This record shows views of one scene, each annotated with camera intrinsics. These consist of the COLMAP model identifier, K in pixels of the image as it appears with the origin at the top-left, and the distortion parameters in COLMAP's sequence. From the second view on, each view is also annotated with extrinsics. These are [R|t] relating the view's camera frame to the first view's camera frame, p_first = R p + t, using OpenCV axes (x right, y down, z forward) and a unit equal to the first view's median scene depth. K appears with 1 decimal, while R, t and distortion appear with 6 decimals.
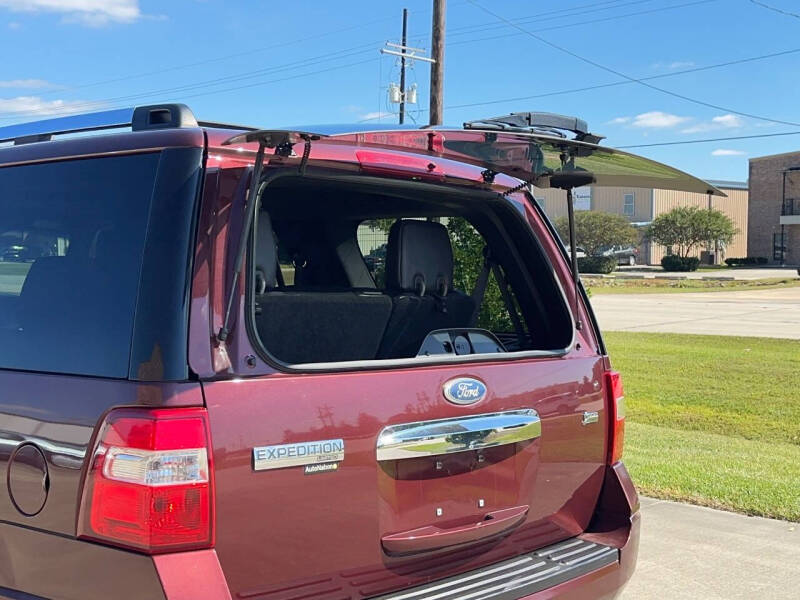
lens RADIAL K [[1119.8, 0, 402.6], [0, 1119.8, 300.9], [0, 0, 1]] dist [0.125314, 0.000000]
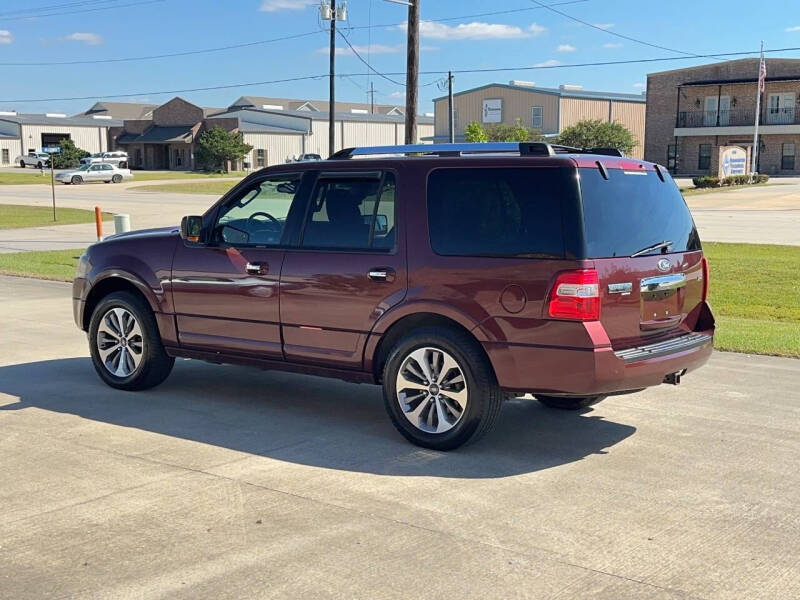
lens RADIAL K [[1119.8, 0, 401.7], [0, 1119.8, 312.0], [0, 0, 1]] dist [0.125314, 0.000000]
pose [[0.995180, -0.014314, 0.097013, -0.043456], [0.005229, 0.995627, 0.093270, -0.002751], [-0.097924, -0.092313, 0.990903, -0.078567]]
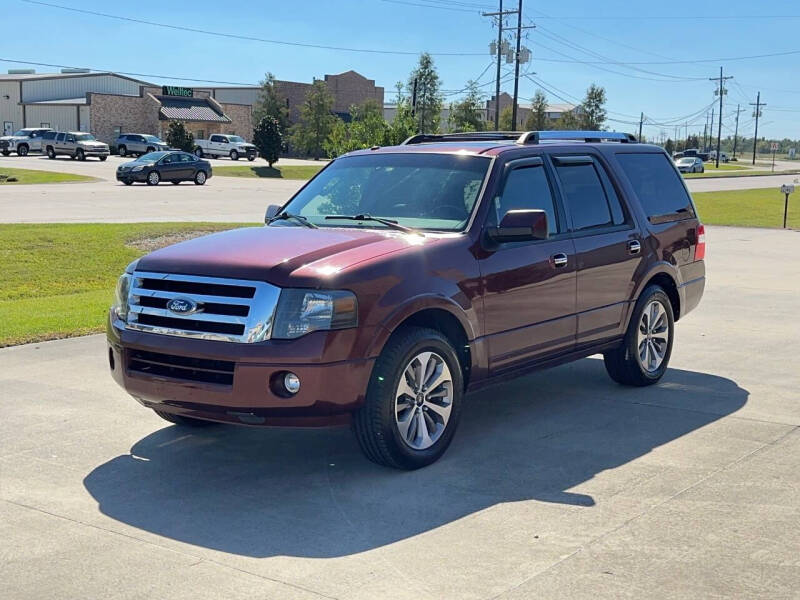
lens RADIAL K [[1119.8, 0, 399.4], [0, 1119.8, 297.9], [0, 0, 1]] dist [0.125314, 0.000000]
pose [[-0.100037, -0.139498, 0.985156, -0.191875], [0.018490, 0.989691, 0.142018, -0.010809], [-0.994812, 0.032423, -0.096426, 0.115768]]
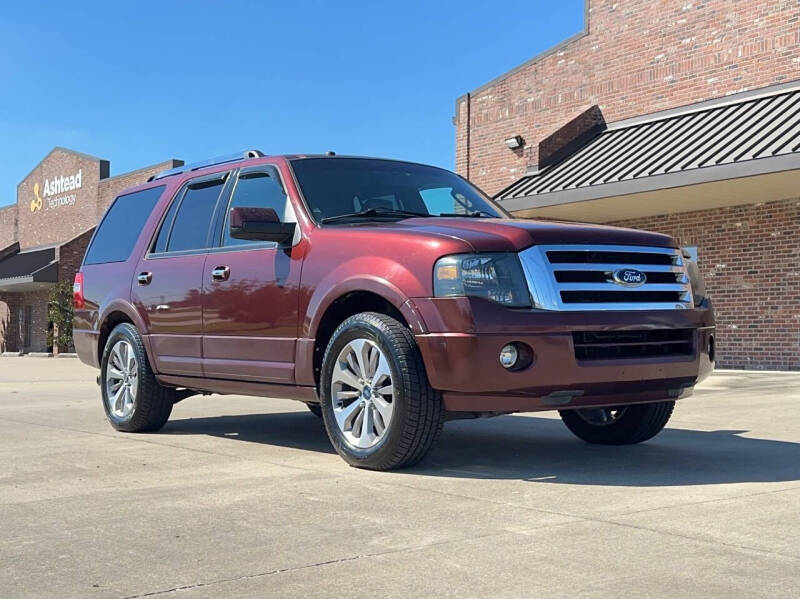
lens RADIAL K [[1119.8, 0, 388.6], [0, 1119.8, 271.9], [0, 0, 1]] dist [0.125314, 0.000000]
pose [[-0.981831, 0.006176, 0.189658, -0.068330], [0.001401, 0.999679, -0.025303, 0.009011], [-0.189754, -0.024578, -0.981524, 0.240037]]
